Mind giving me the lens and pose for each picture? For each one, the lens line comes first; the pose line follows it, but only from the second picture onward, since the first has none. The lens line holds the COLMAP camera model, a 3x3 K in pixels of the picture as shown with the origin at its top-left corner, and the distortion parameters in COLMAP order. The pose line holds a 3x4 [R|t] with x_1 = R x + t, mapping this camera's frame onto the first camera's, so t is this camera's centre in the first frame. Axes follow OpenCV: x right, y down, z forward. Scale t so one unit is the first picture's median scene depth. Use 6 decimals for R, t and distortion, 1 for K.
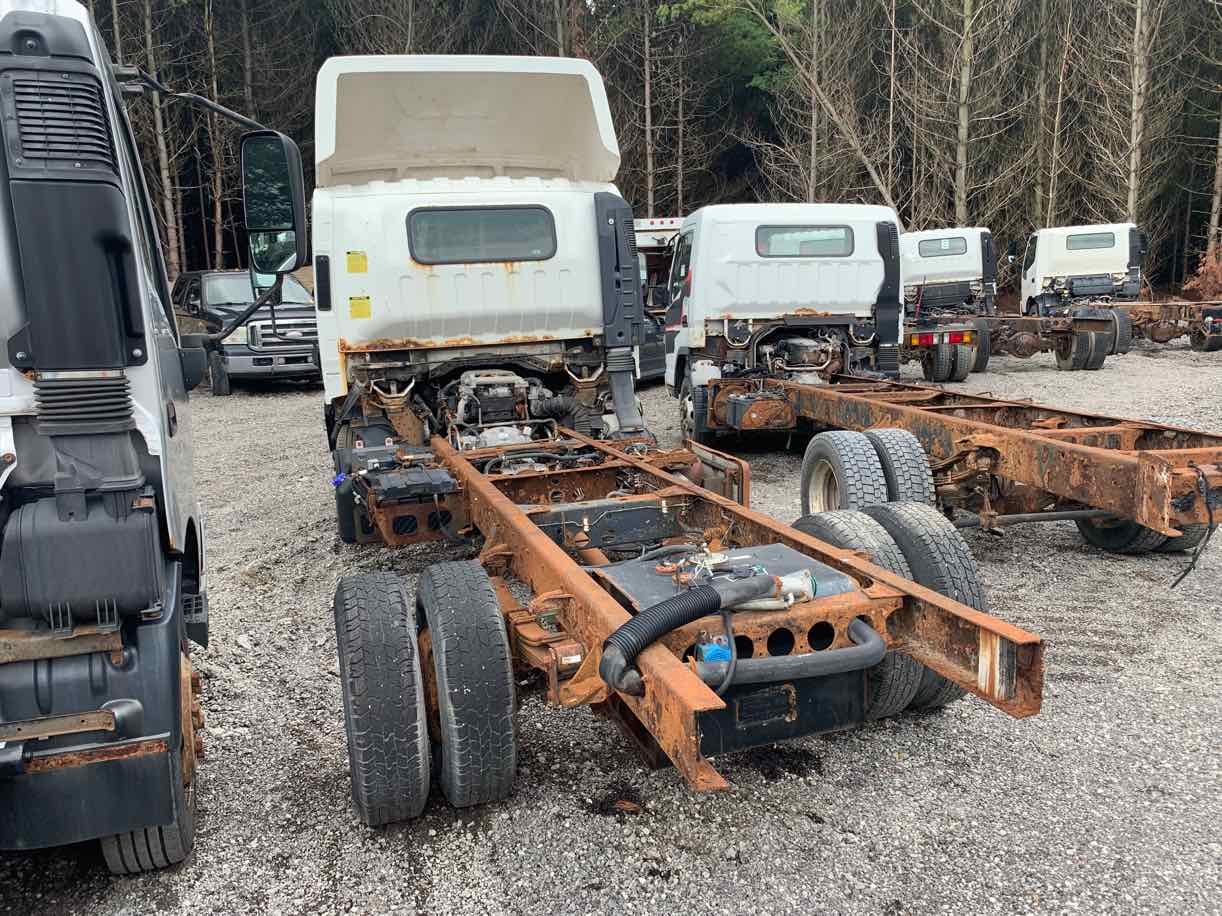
lens RADIAL K [[908.5, 0, 611.0], [0, 908.5, 458.0], [0, 0, 1]] dist [0.079458, -0.163867]
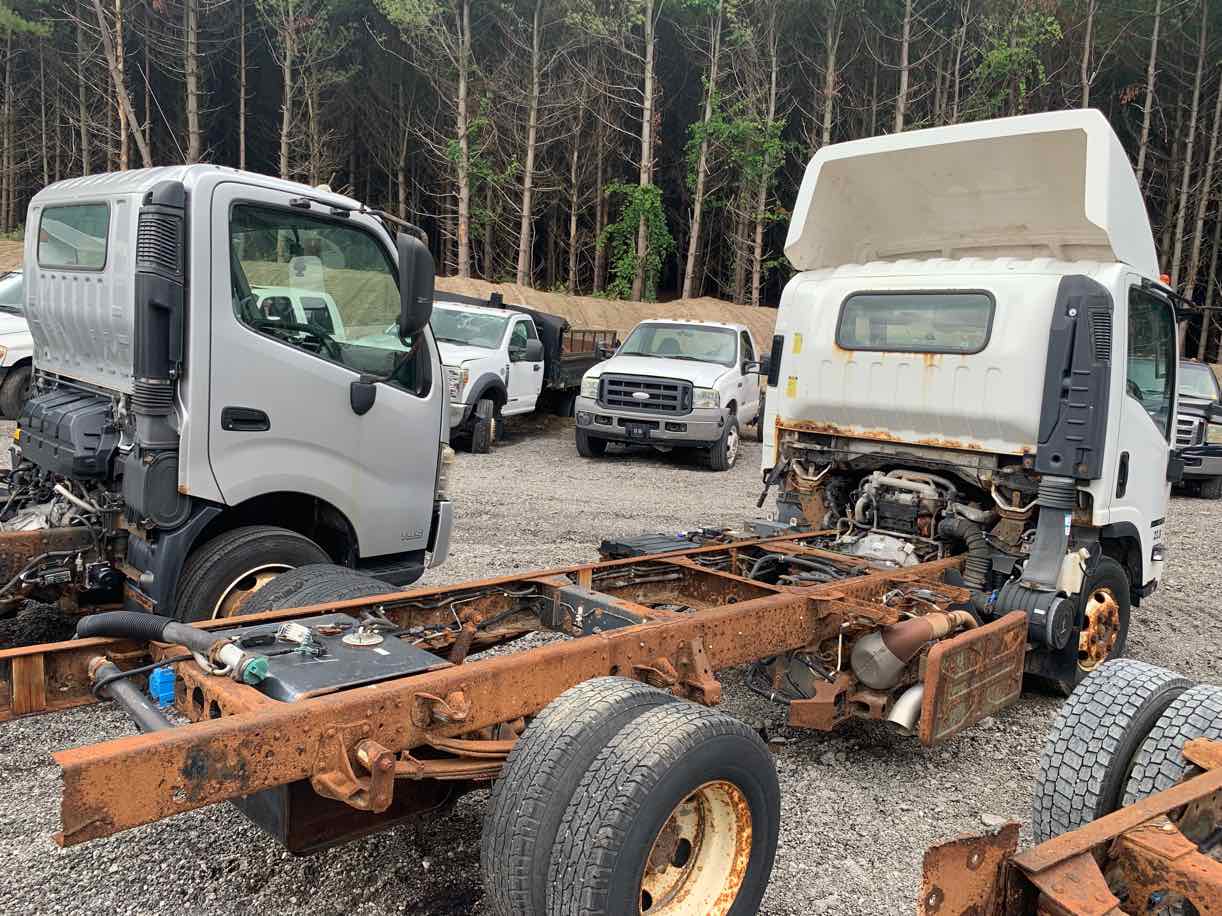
lens RADIAL K [[908.5, 0, 611.0], [0, 908.5, 458.0], [0, 0, 1]] dist [0.079458, -0.163867]
pose [[0.466609, 0.171857, -0.867606, 0.508228], [-0.243063, 0.968088, 0.061039, -0.096673], [0.850409, 0.182402, 0.493491, 0.326830]]
